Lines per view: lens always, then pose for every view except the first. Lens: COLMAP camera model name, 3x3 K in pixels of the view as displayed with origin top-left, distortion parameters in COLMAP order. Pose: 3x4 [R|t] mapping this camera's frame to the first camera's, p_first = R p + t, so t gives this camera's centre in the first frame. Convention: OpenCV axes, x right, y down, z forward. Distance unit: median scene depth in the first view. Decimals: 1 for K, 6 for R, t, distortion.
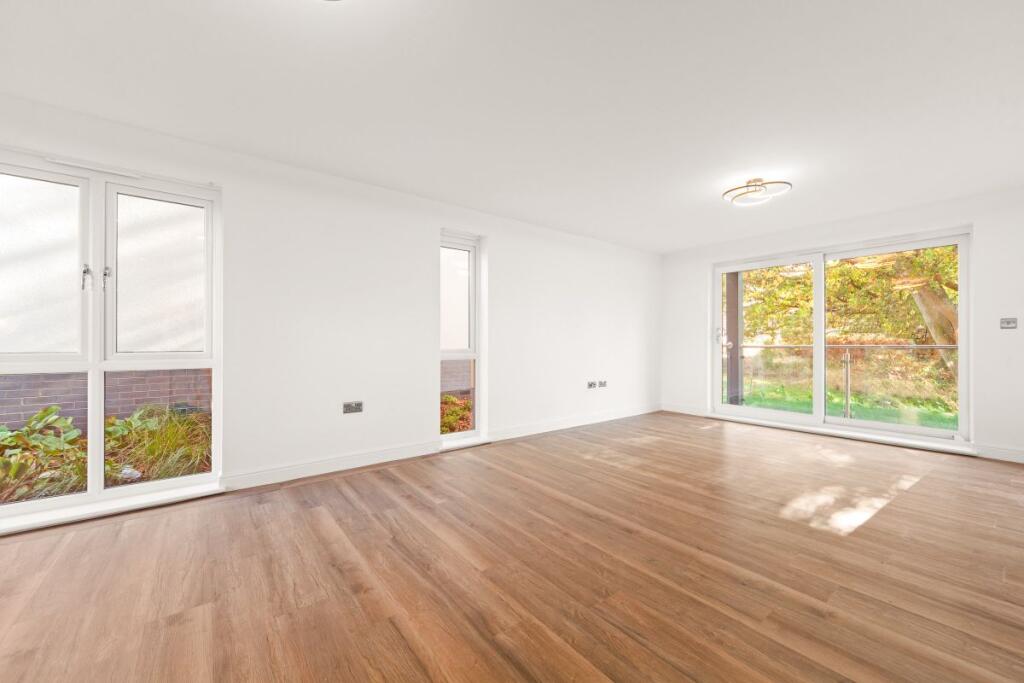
lens RADIAL K [[401.7, 0, 512.0], [0, 401.7, 341.5], [0, 0, 1]] dist [-0.002407, -0.000101]
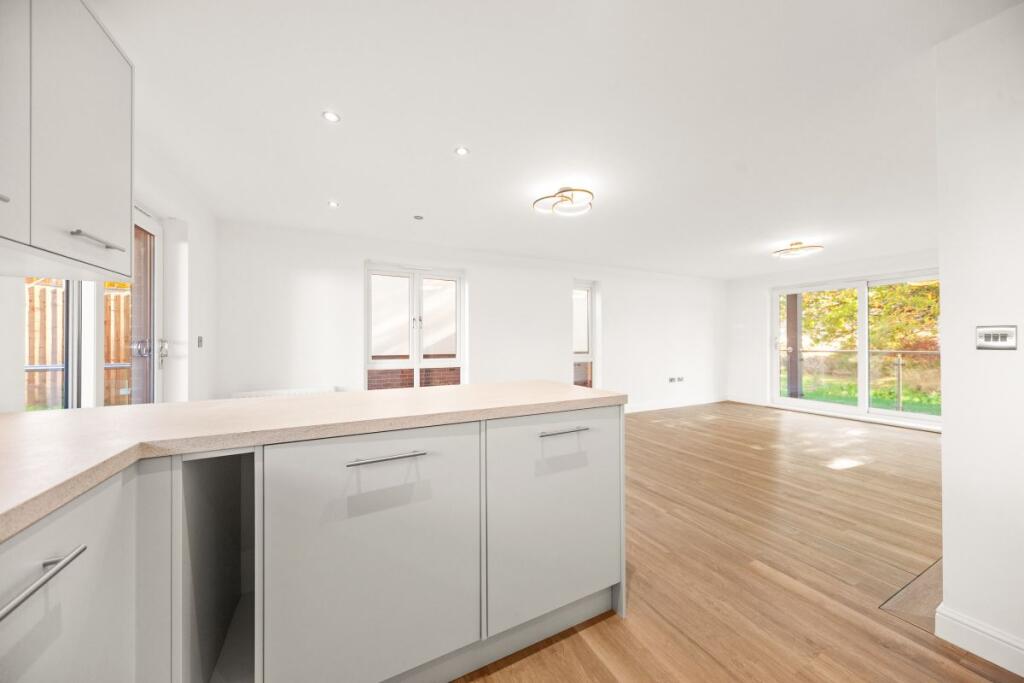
lens RADIAL K [[346.3, 0, 512.0], [0, 346.3, 341.5], [0, 0, 1]] dist [0.001461, 0.000039]
pose [[0.979234, -0.005160, -0.202668, -0.121615], [0.005248, 0.999986, -0.000106, -0.033891], [0.202665, -0.000960, 0.979248, -0.345265]]
